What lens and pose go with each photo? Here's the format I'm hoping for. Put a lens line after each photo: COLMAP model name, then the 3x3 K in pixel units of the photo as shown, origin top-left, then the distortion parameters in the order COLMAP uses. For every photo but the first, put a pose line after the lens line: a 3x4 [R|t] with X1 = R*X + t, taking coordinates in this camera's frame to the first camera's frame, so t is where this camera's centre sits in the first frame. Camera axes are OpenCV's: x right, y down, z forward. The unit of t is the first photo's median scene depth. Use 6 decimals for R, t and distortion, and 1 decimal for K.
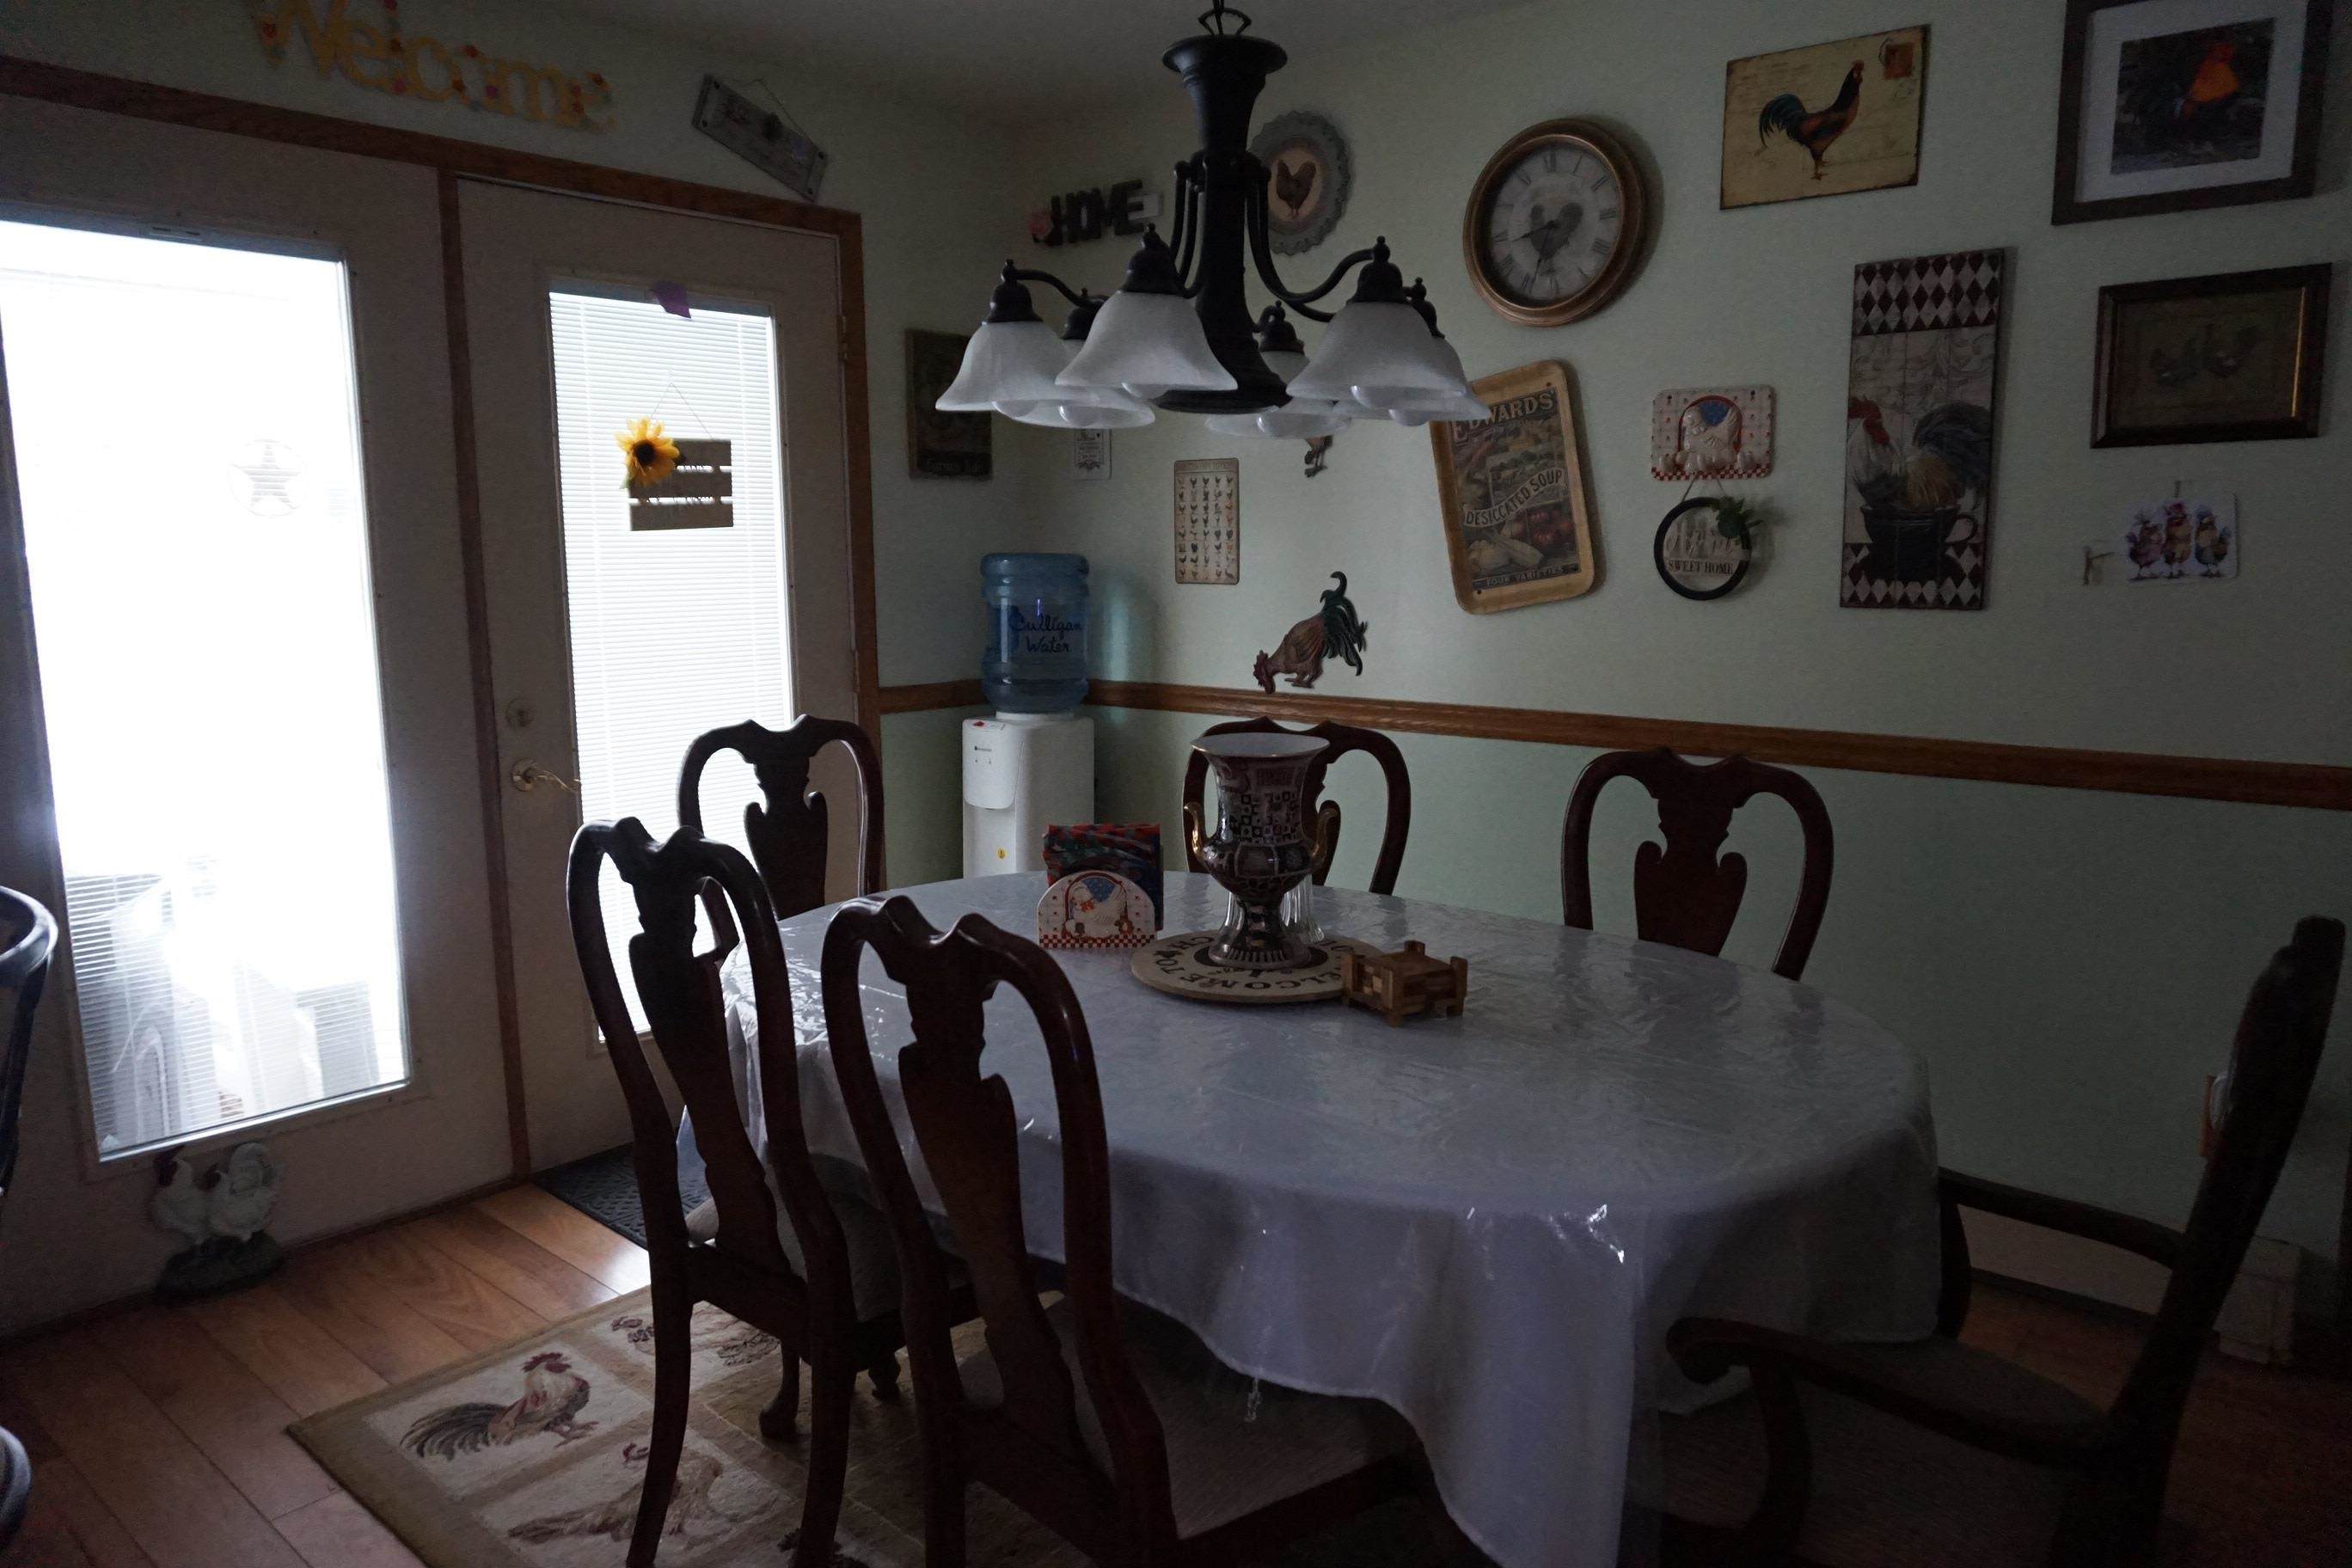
lens RADIAL K [[1590.7, 0, 1176.0], [0, 1590.7, 784.0], [0, 0, 1]] dist [-0.008912, 0.002865]
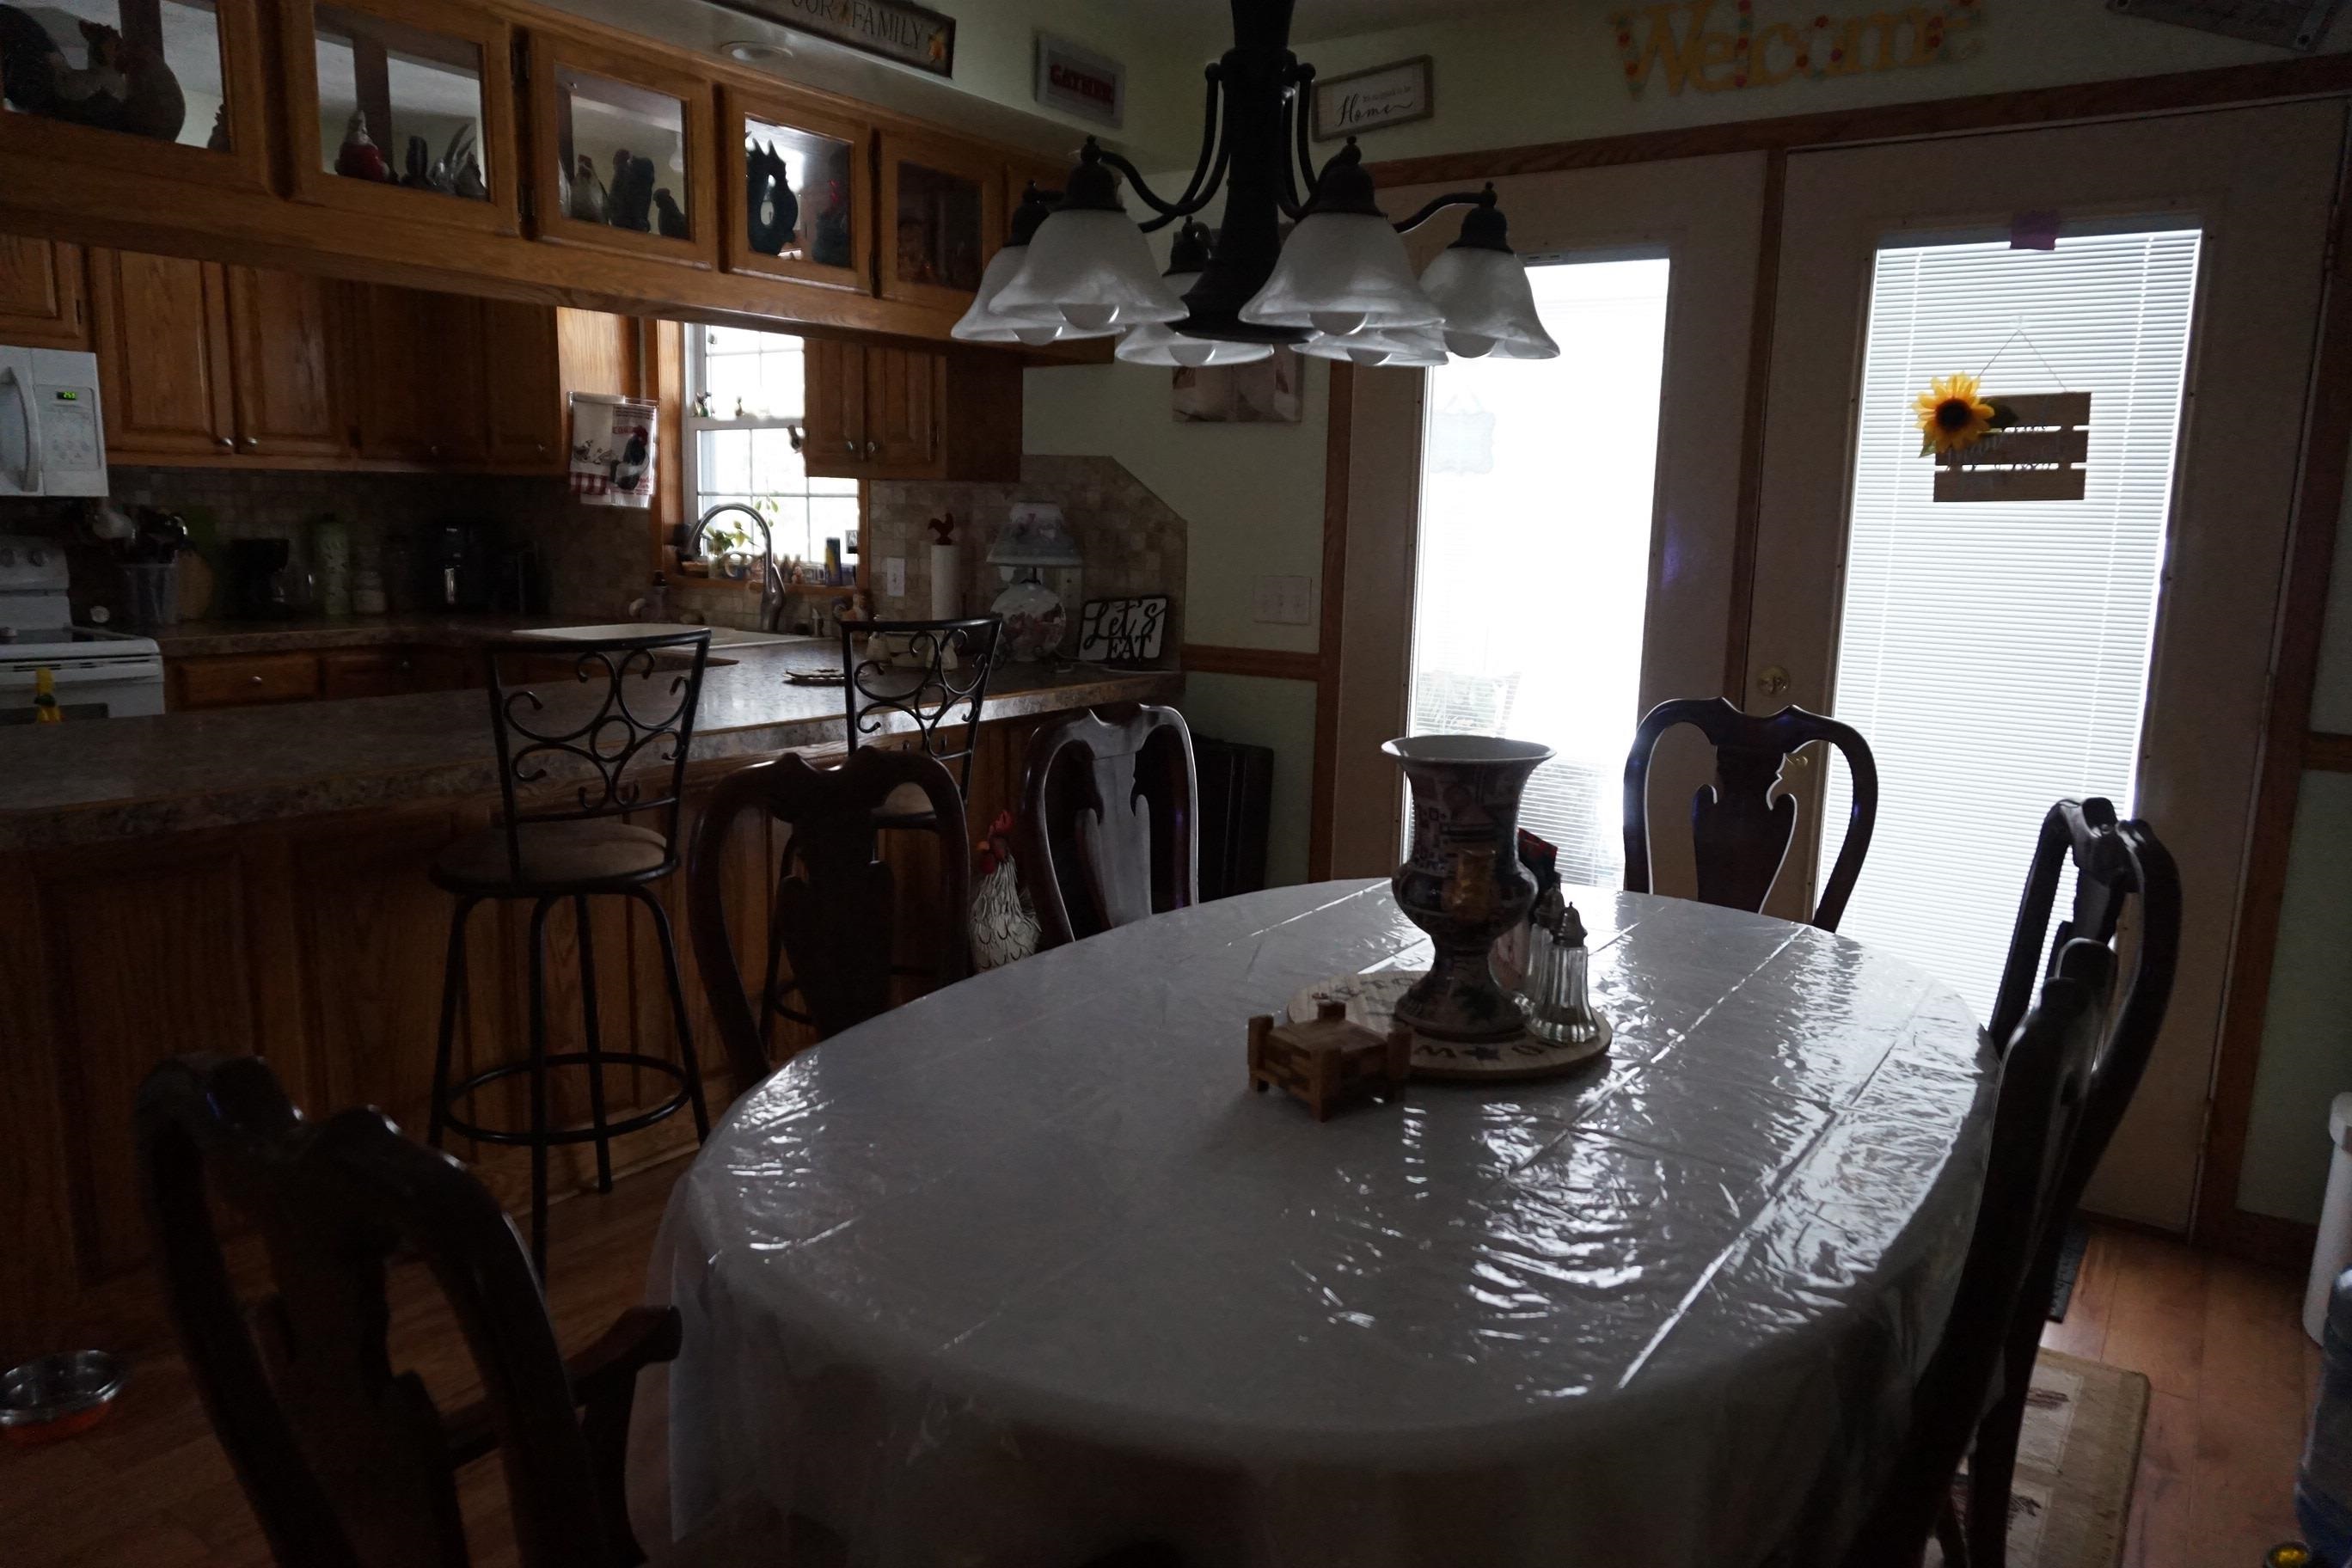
lens RADIAL K [[1590.7, 0, 1176.0], [0, 1590.7, 784.0], [0, 0, 1]] dist [-0.008912, 0.002865]
pose [[0.100474, 0.175710, -0.979301, 0.528300], [-0.179117, 0.971395, 0.155914, -0.067120], [0.978684, 0.159744, 0.129073, 0.490195]]
